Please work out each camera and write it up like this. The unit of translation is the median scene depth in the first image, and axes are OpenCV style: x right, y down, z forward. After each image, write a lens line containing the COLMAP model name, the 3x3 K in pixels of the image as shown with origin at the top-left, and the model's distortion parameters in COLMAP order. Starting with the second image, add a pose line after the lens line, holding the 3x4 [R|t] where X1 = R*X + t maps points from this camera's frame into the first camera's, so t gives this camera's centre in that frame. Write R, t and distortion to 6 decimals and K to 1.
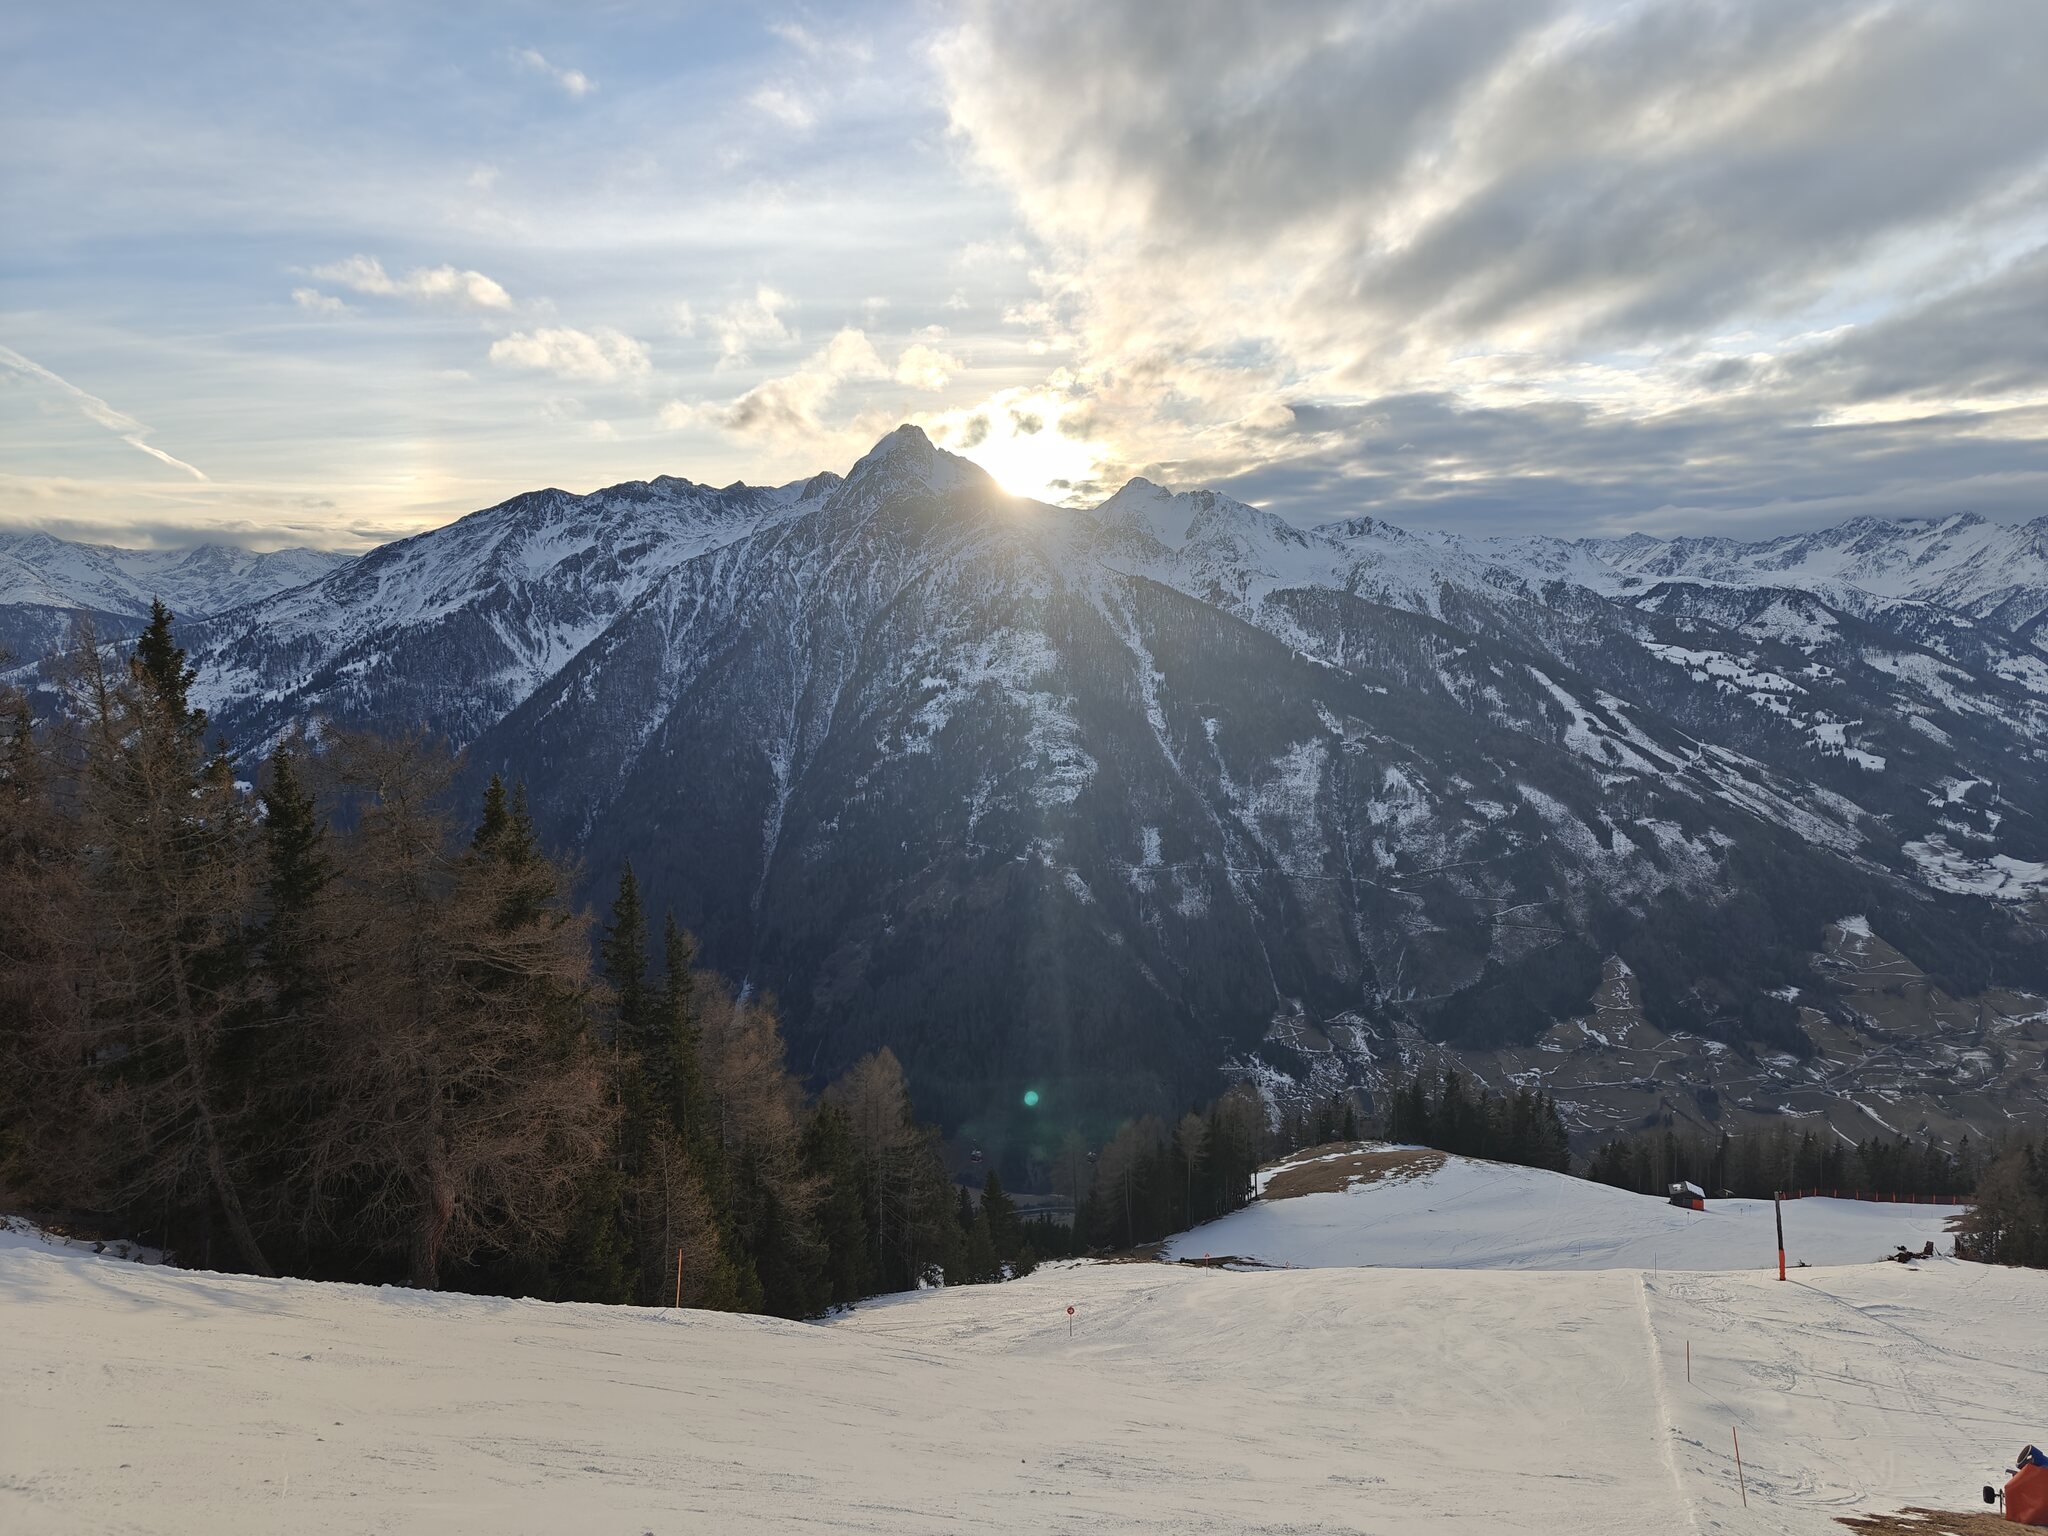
lens RADIAL K [[1396.0, 0, 1025.8], [0, 1396.0, 781.4], [0, 0, 1]] dist [0.052132, -0.046610]
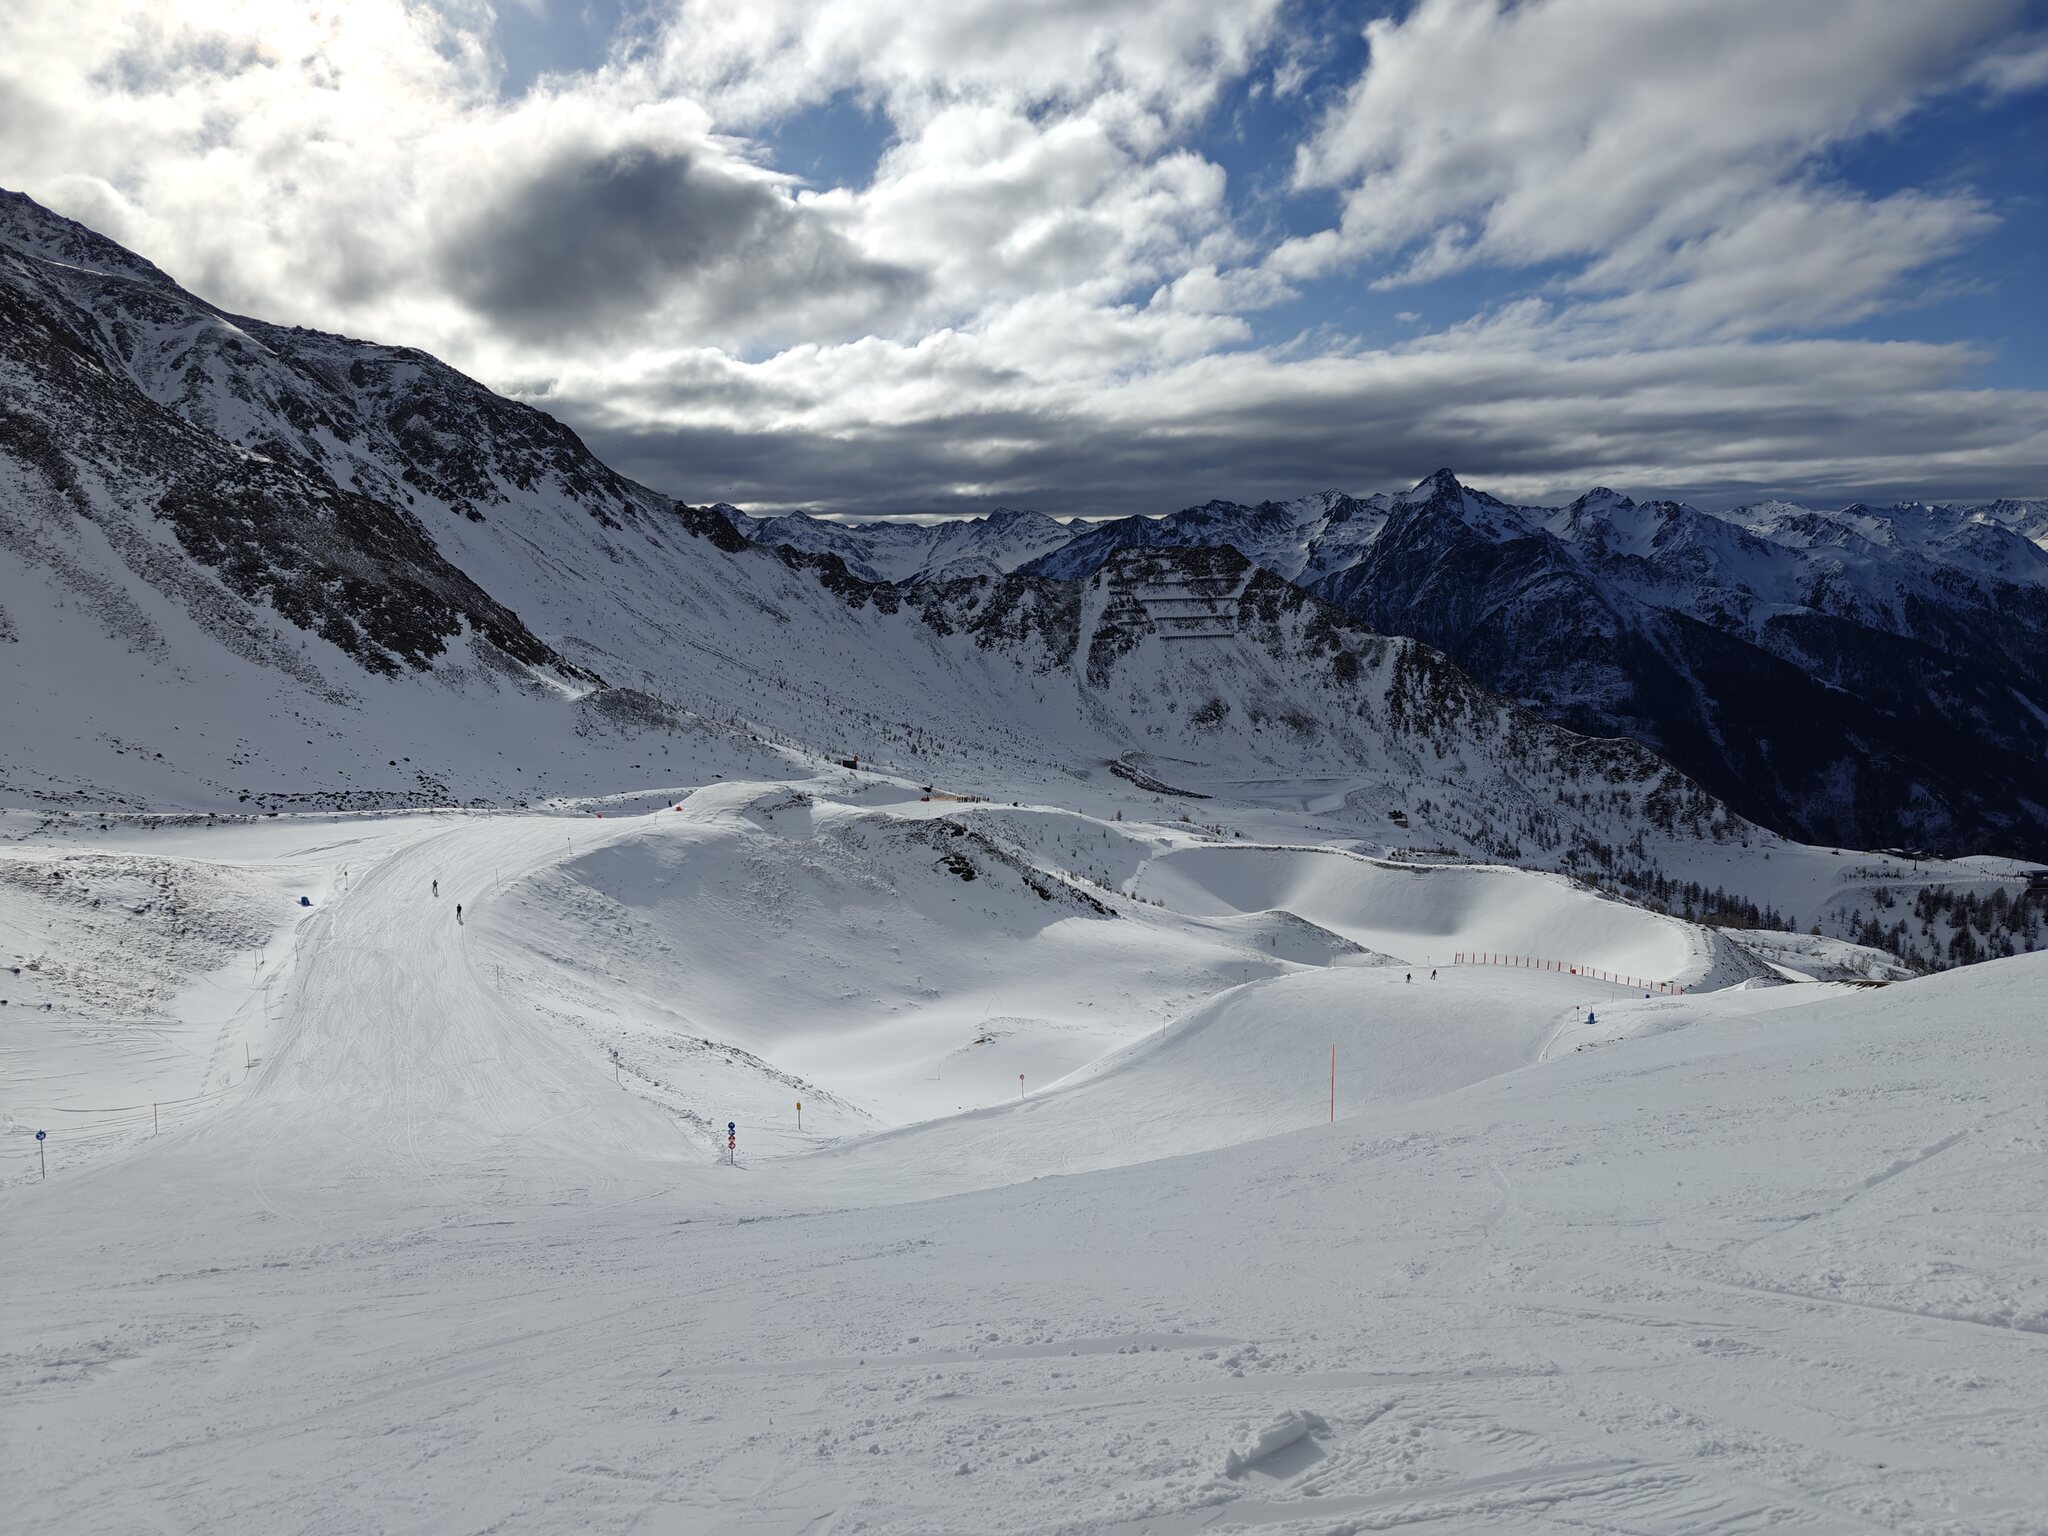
lens RADIAL K [[1396.0, 0, 1025.8], [0, 1396.0, 781.4], [0, 0, 1]] dist [0.052132, -0.046610]
pose [[0.980183, 0.039614, -0.194093, -0.236870], [-0.028500, 0.997808, 0.059724, -0.052992], [0.196033, -0.053009, 0.979163, -0.364729]]
